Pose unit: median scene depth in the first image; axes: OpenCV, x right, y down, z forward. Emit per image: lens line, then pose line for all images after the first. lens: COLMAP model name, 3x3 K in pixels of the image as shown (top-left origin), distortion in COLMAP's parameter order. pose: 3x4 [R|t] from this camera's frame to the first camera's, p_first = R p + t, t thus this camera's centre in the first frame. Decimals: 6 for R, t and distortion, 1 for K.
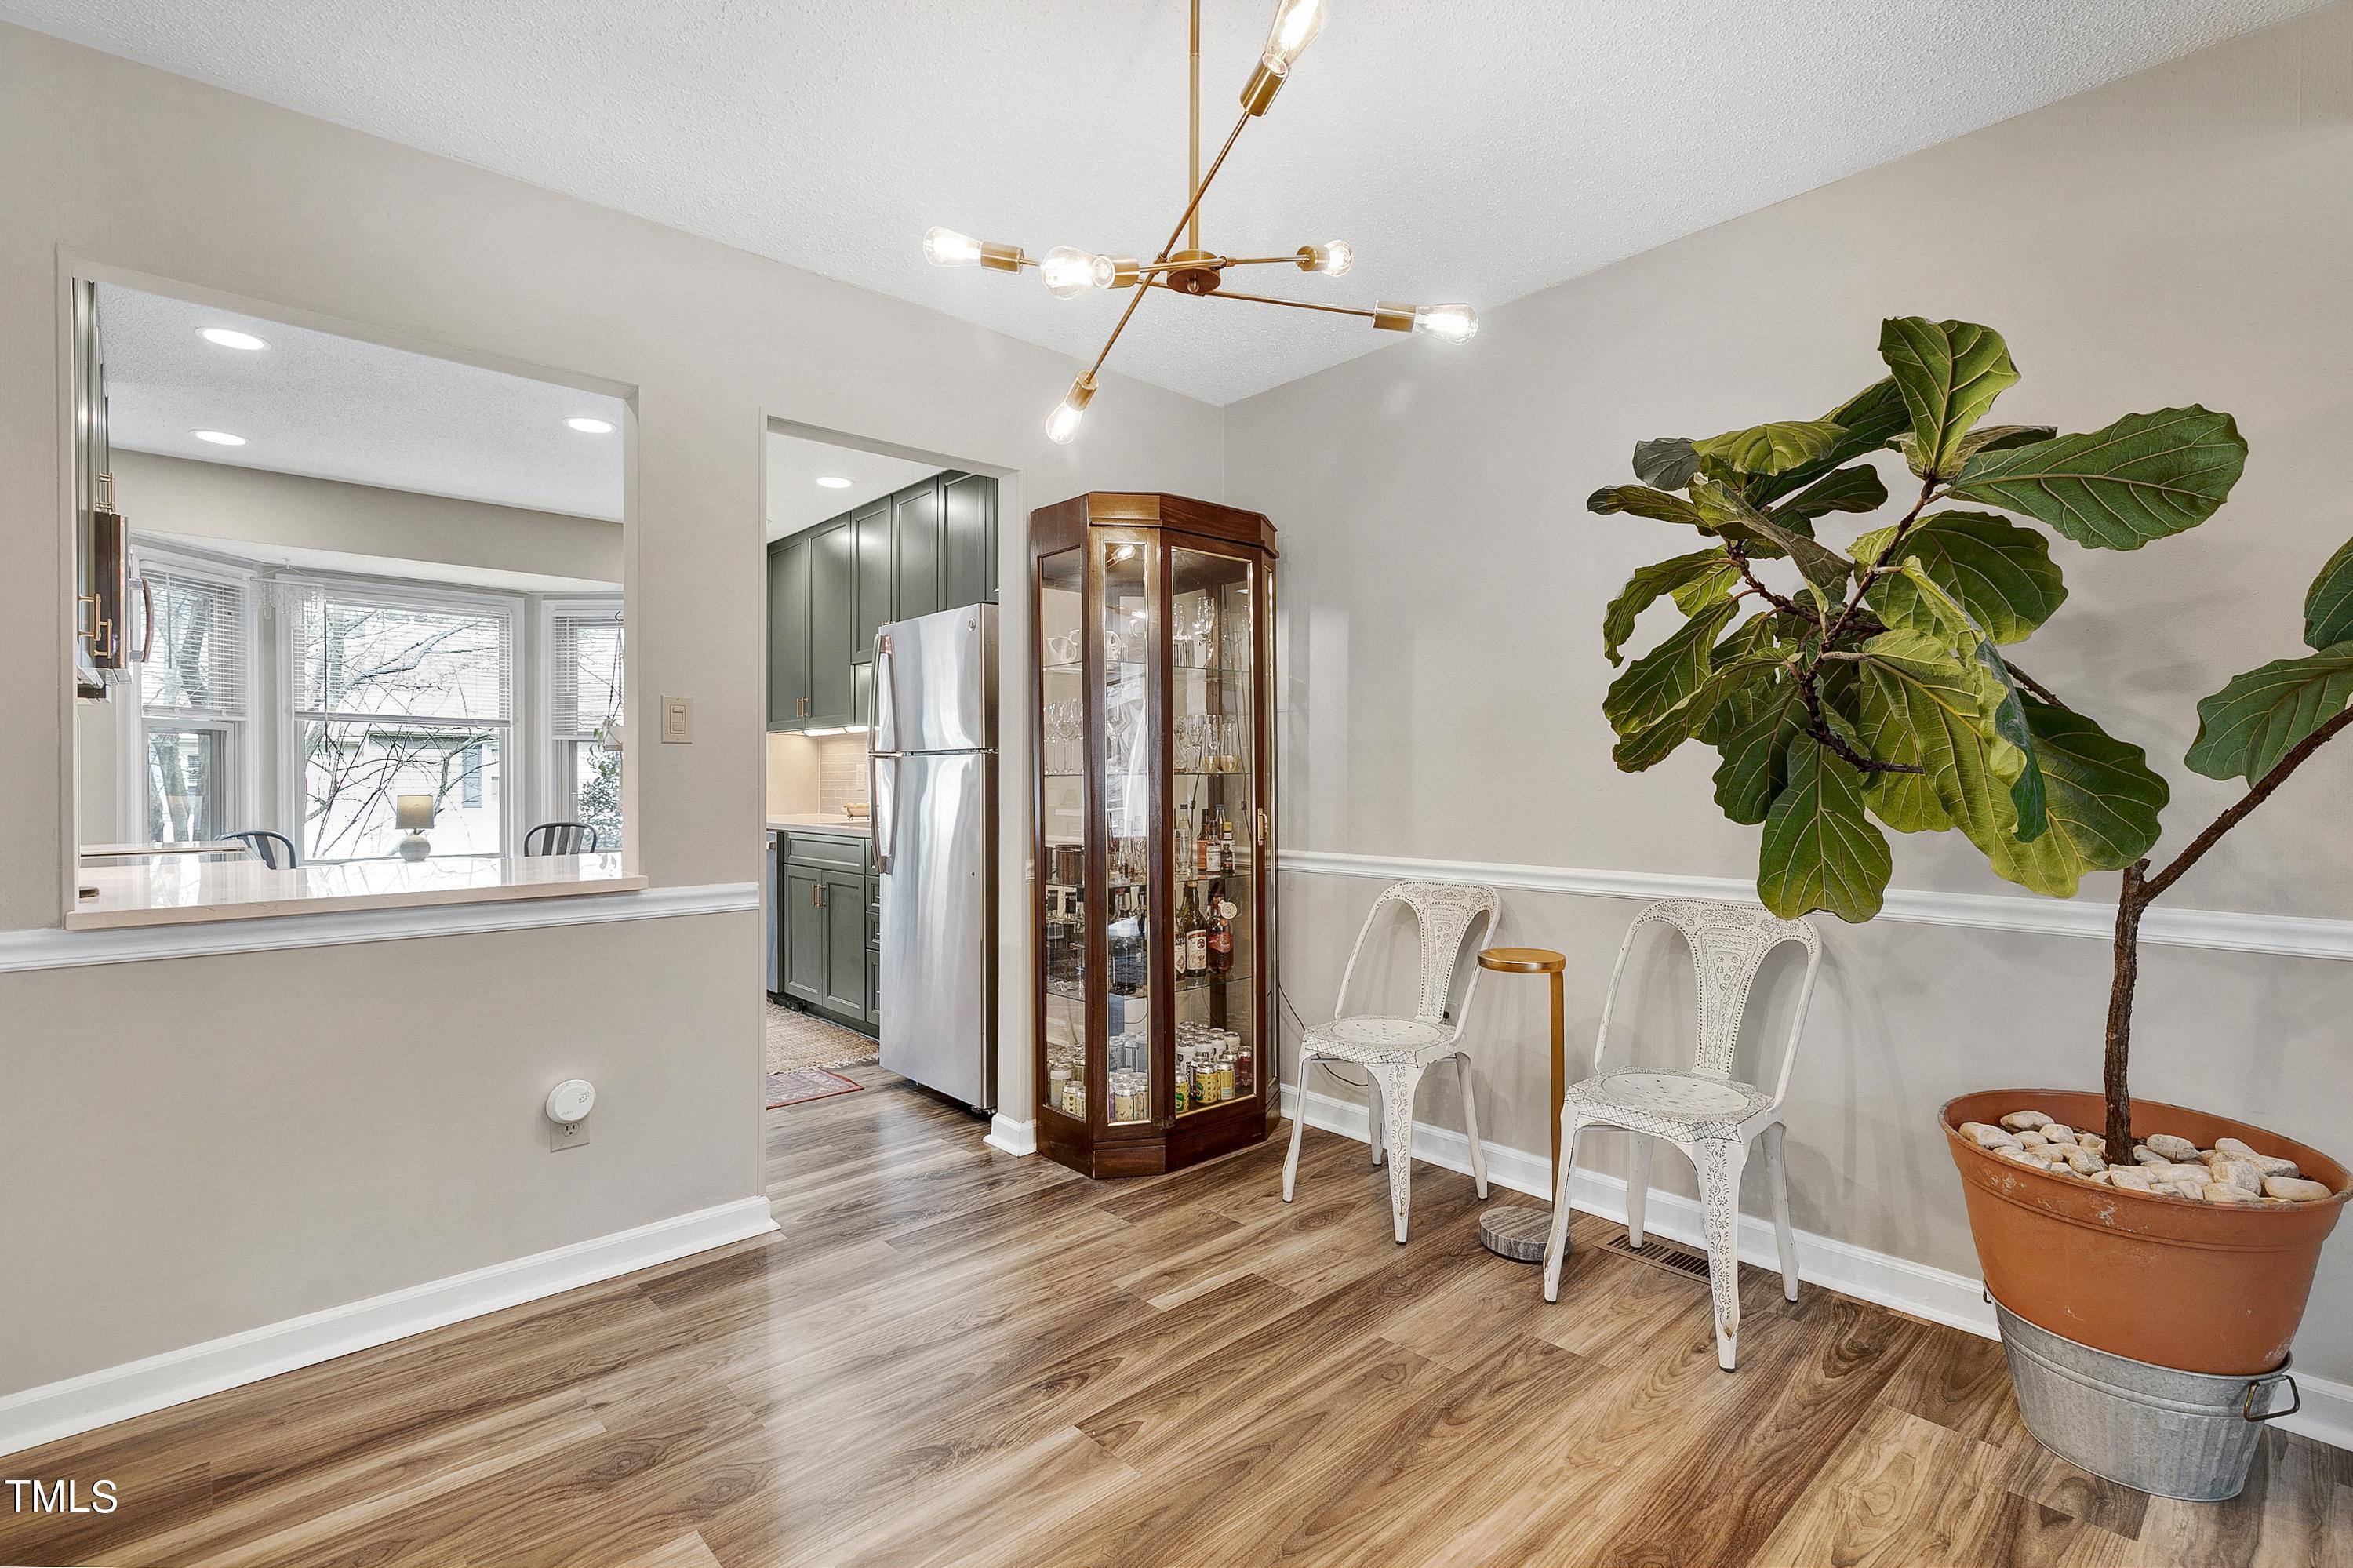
lens RADIAL K [[1073.5, 0, 1162.9], [0, 1073.5, 797.3], [0, 0, 1]] dist [0.009266, -0.001609]
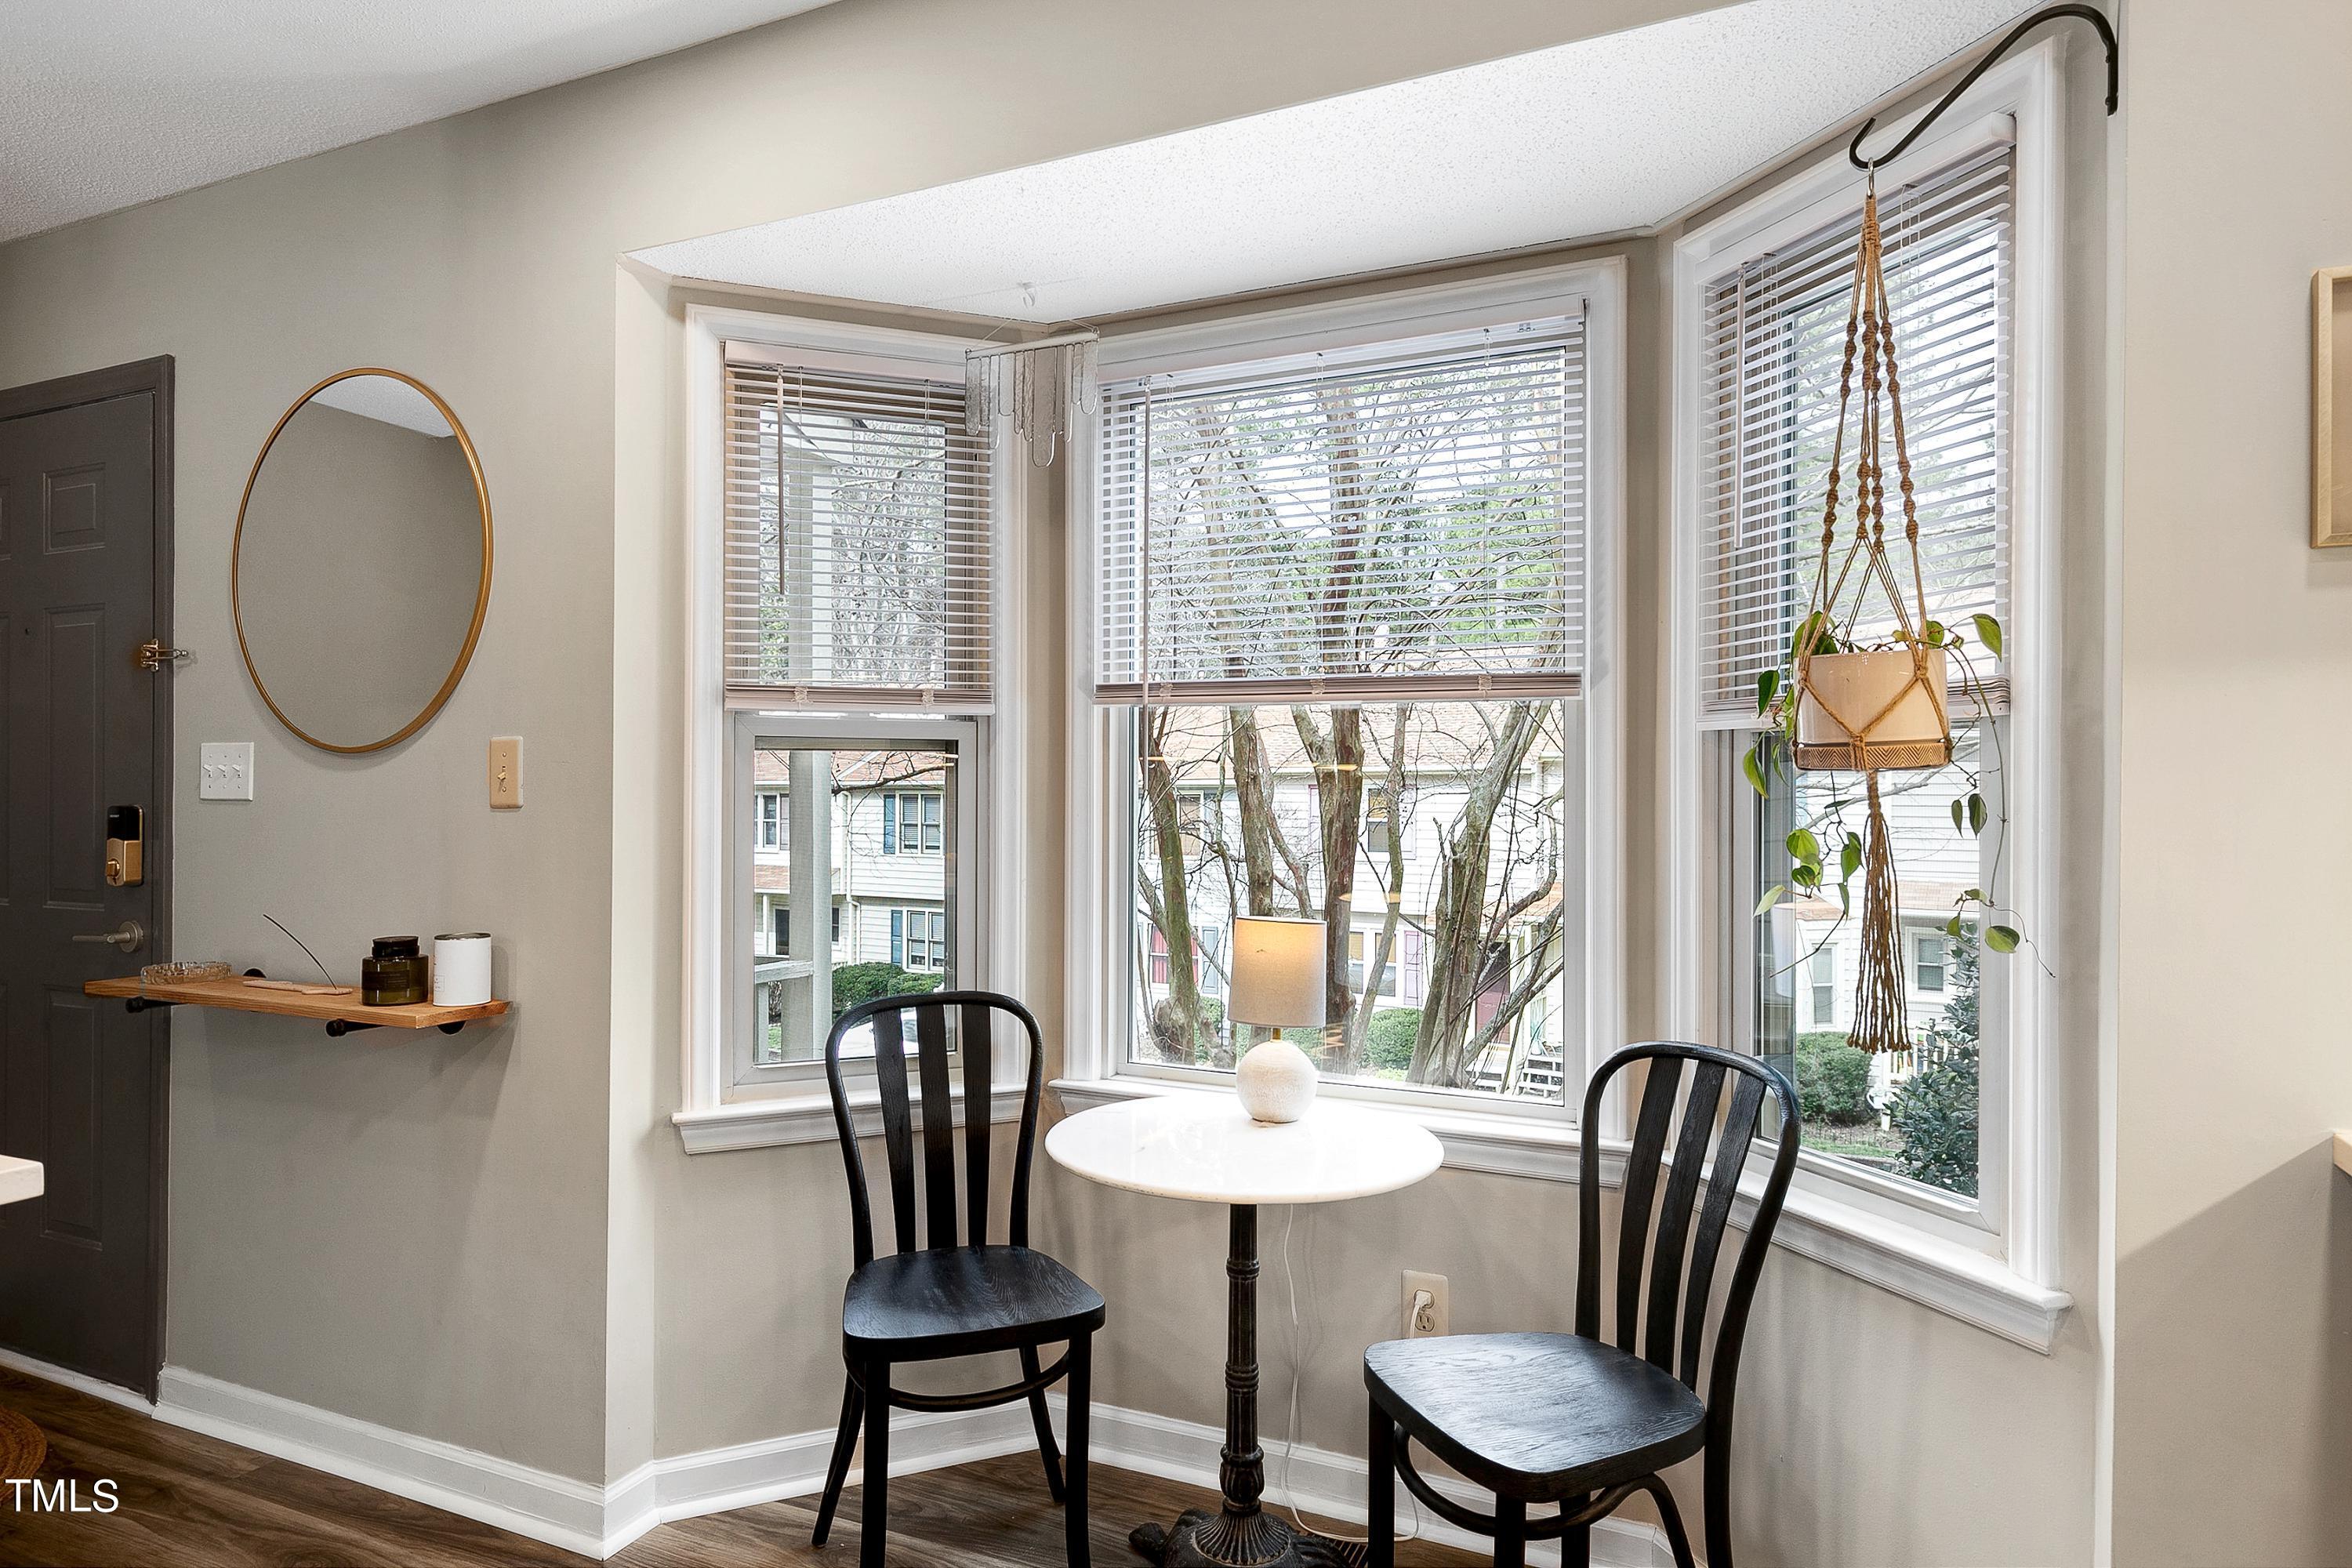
lens RADIAL K [[1348.6, 0, 1186.7], [0, 1348.6, 785.2], [0, 0, 1]] dist [0.004930, 0.000570]
pose [[0.394037, -0.004996, -0.919081, -0.666647], [-0.018530, 0.999739, -0.013379, -0.072896], [0.918908, 0.022302, 0.393842, 1.649419]]
